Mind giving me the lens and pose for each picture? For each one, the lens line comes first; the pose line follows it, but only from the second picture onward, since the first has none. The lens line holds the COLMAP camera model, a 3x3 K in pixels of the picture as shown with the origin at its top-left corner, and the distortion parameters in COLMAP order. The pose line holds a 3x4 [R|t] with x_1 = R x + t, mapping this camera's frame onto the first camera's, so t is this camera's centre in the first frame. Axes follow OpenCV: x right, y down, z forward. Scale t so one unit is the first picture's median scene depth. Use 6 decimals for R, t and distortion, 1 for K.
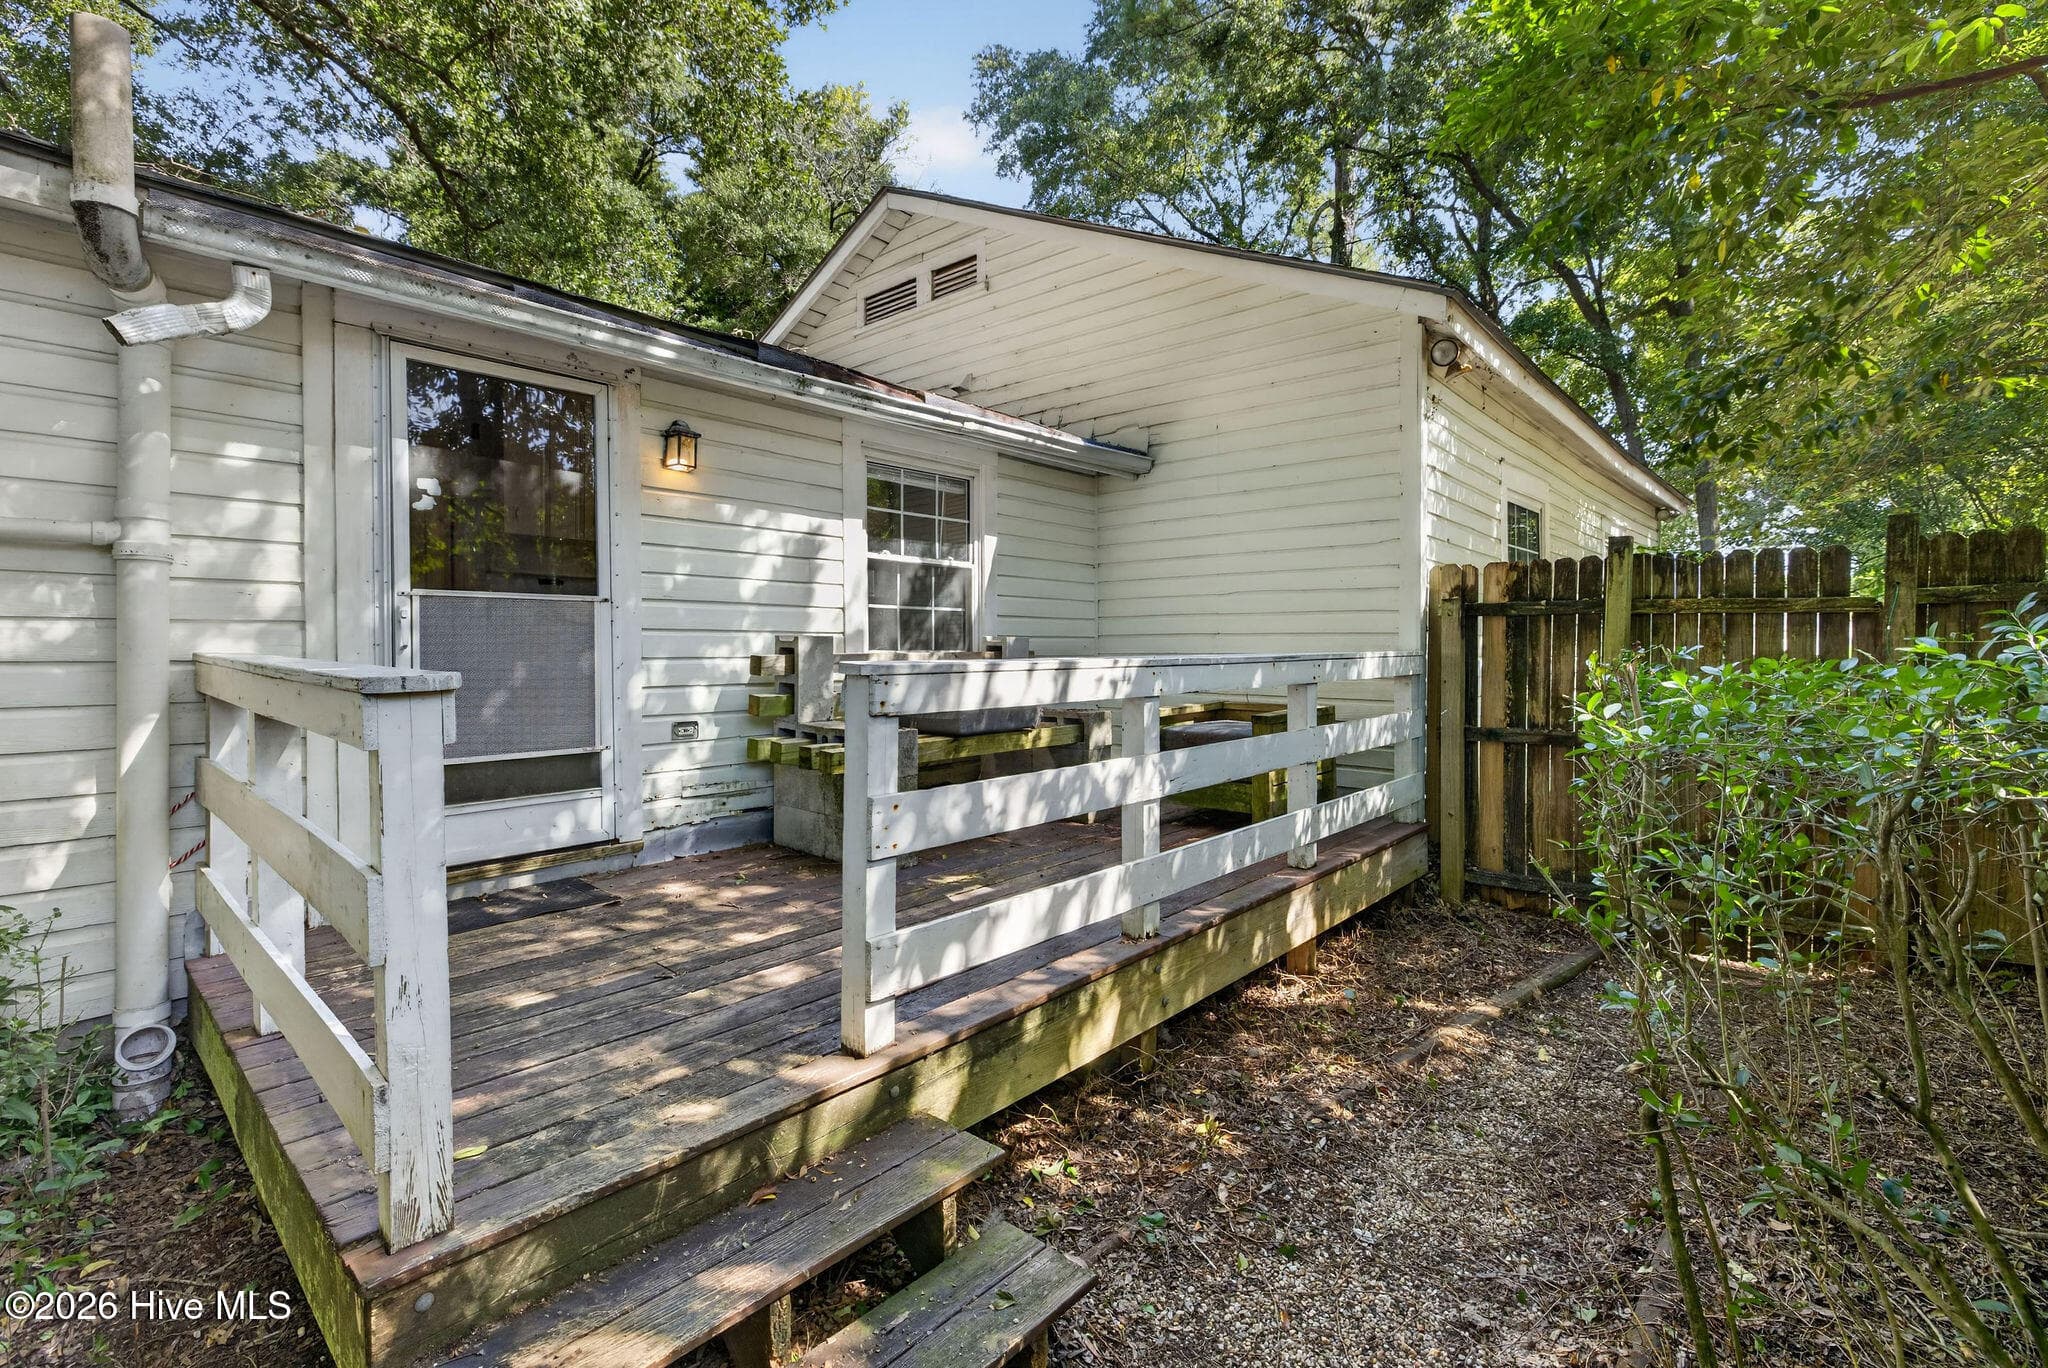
lens RADIAL K [[905.4, 0, 1020.3], [0, 905.4, 665.0], [0, 0, 1]] dist [0.002541, 0.000124]
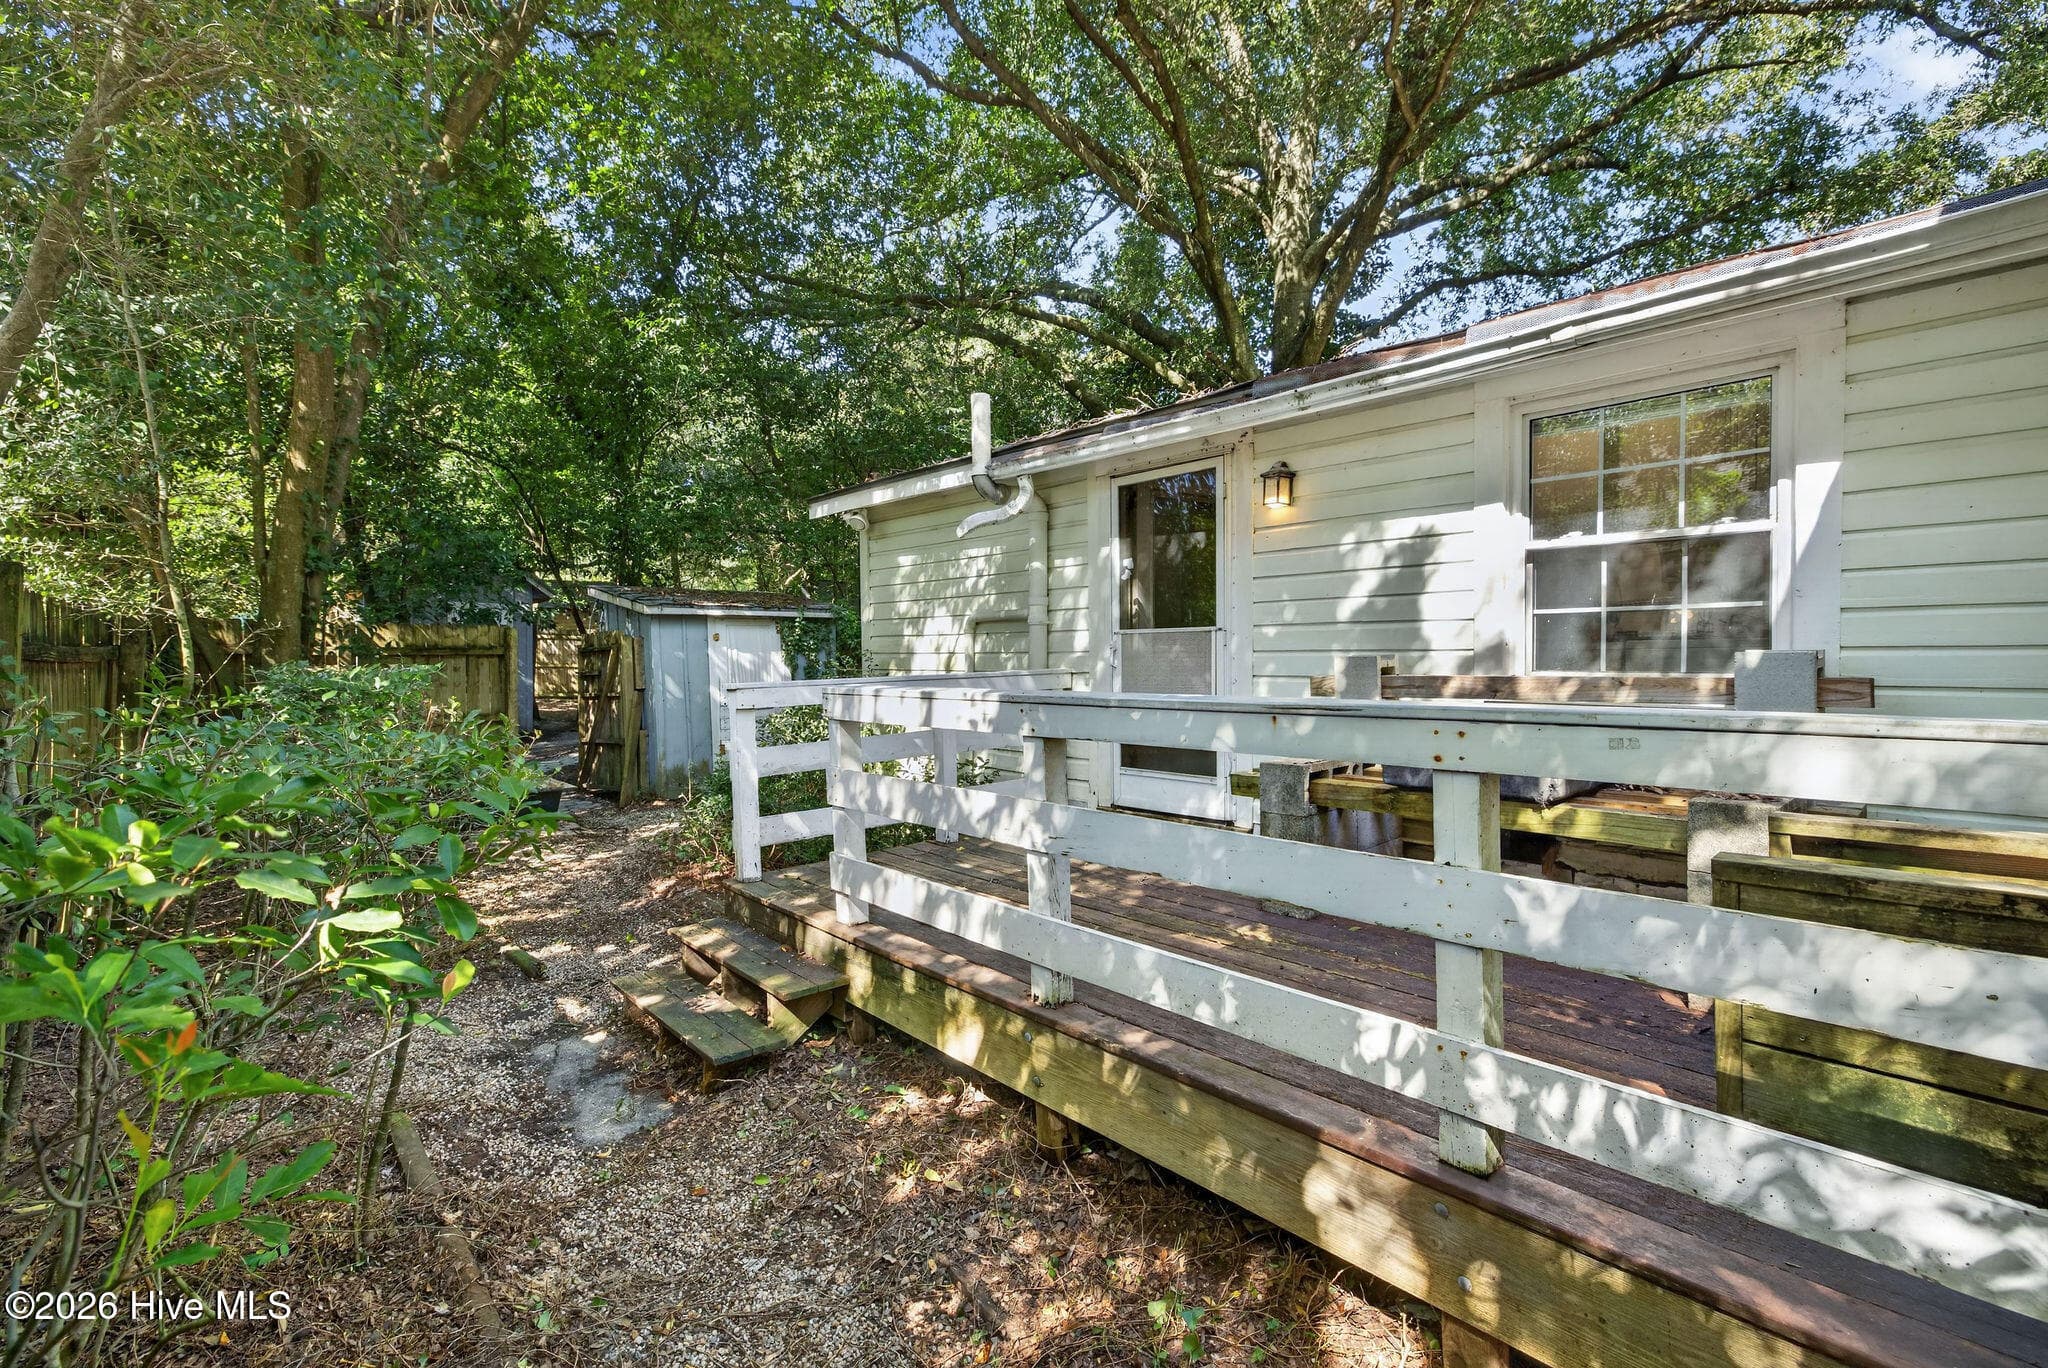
lens RADIAL K [[905.4, 0, 1021.0], [0, 905.4, 687.0], [0, 0, 1]] dist [0.002541, 0.000124]
pose [[-0.095745, 0.036254, -0.994745, 0.702811], [-0.006122, 0.999296, 0.037009, -0.031899], [0.995387, 0.009633, -0.095456, 0.726988]]
